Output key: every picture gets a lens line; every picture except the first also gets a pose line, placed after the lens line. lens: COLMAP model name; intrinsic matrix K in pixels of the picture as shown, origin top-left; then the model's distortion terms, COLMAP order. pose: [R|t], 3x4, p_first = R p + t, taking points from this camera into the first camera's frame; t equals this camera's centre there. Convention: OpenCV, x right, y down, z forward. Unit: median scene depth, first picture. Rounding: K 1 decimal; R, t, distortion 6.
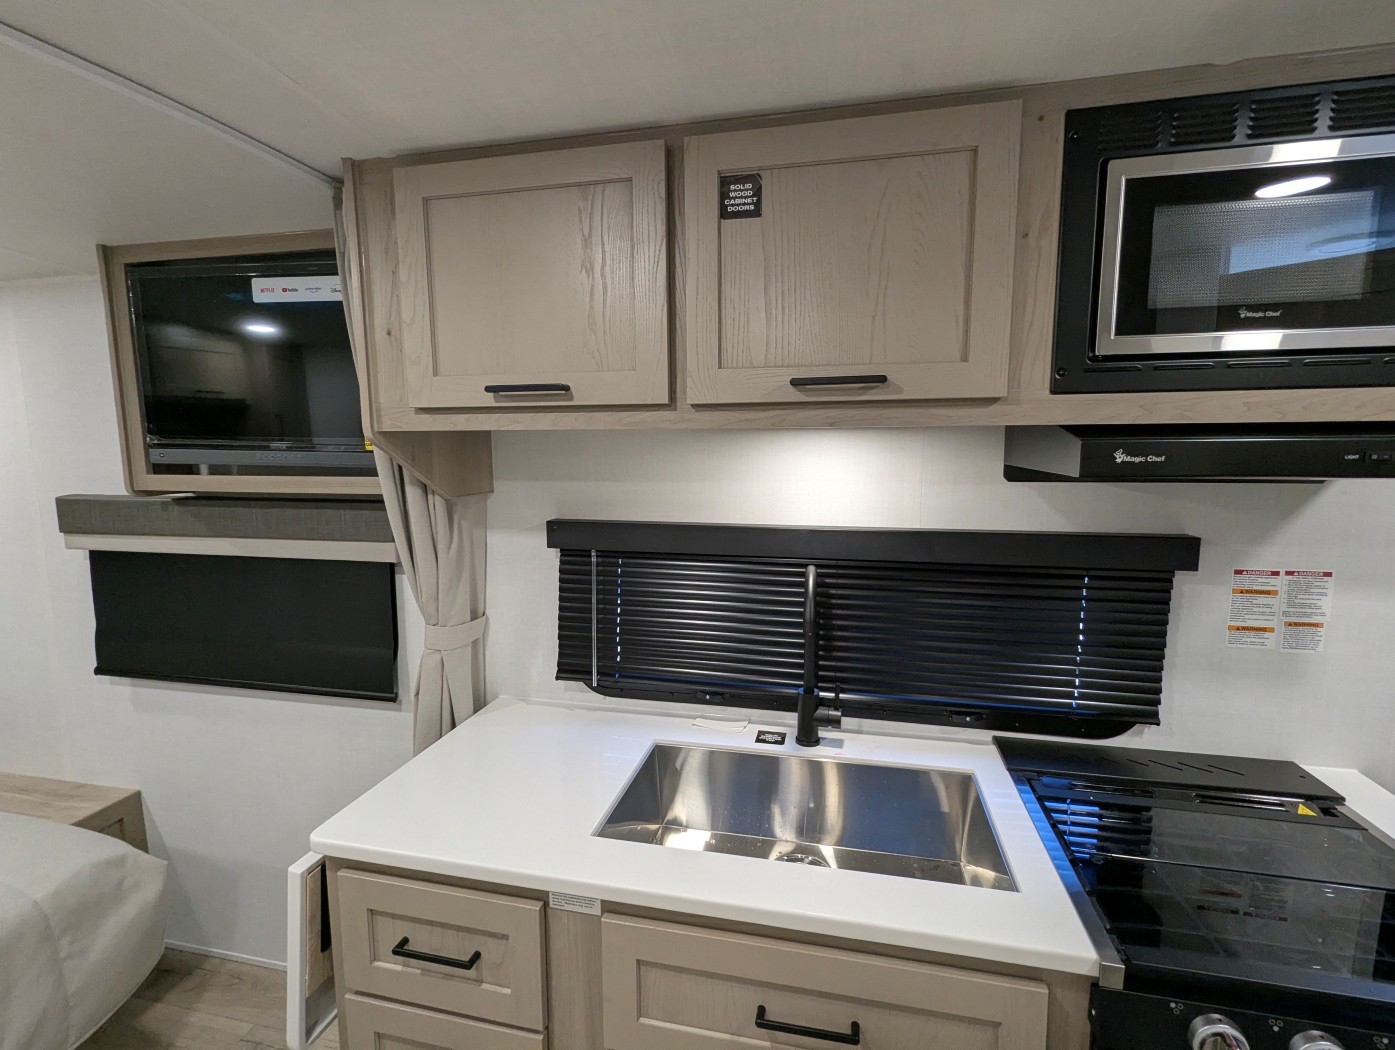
lens RADIAL K [[663.8, 0, 696.6], [0, 663.8, 526.4], [0, 0, 1]] dist [-0.002760, 0.002220]
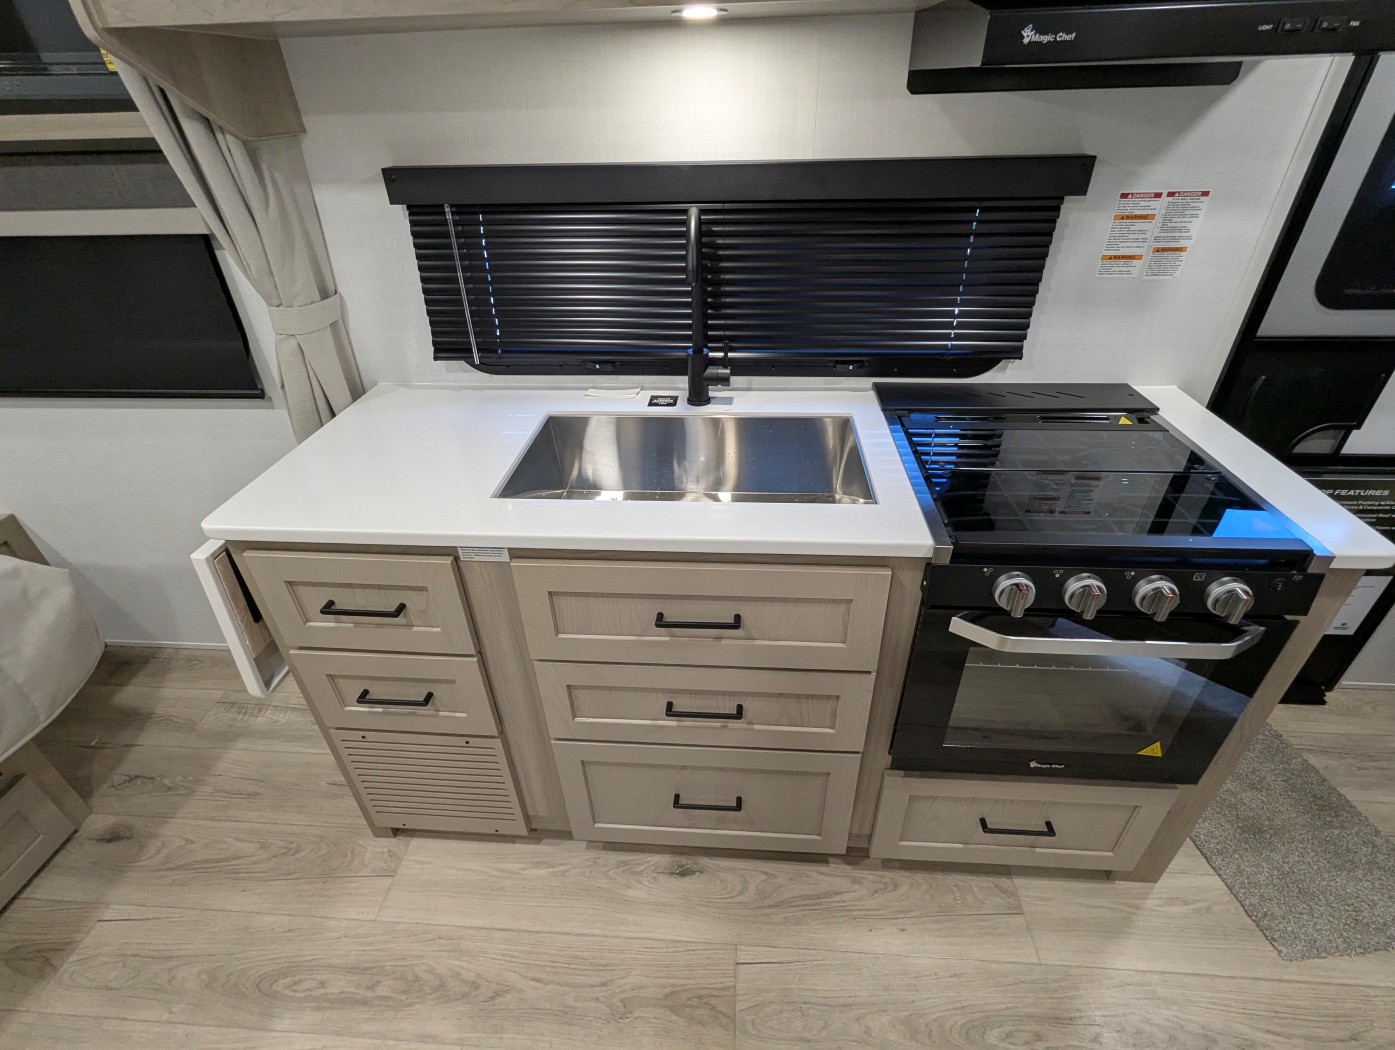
lens RADIAL K [[663.8, 0, 696.9], [0, 663.8, 527.1], [0, 0, 1]] dist [-0.002760, 0.002220]
pose [[0.988677, -0.098150, 0.113507, 0.030167], [0.038247, 0.896265, 0.441866, 0.047580], [-0.145101, -0.432522, 0.889871, 0.005684]]
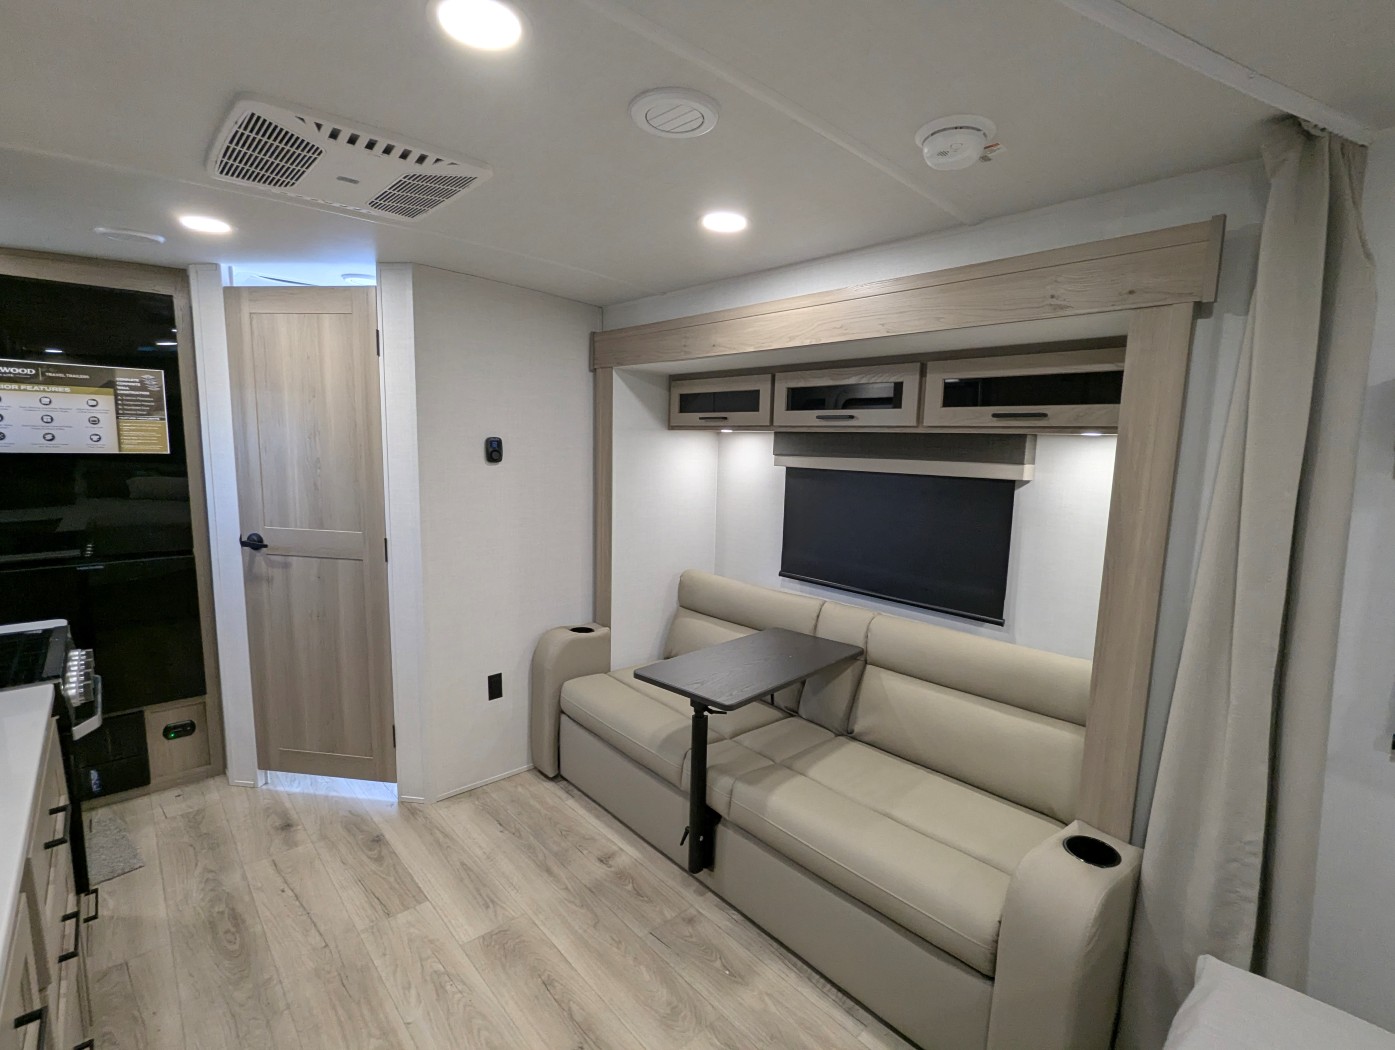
lens RADIAL K [[663.8, 0, 698.2], [0, 663.8, 526.2], [0, 0, 1]] dist [-0.002760, 0.002220]
pose [[-0.813088, -0.088878, 0.575316, -1.038957], [0.056932, 0.971399, 0.230529, -0.033097], [-0.579350, 0.220194, -0.784773, 0.779100]]
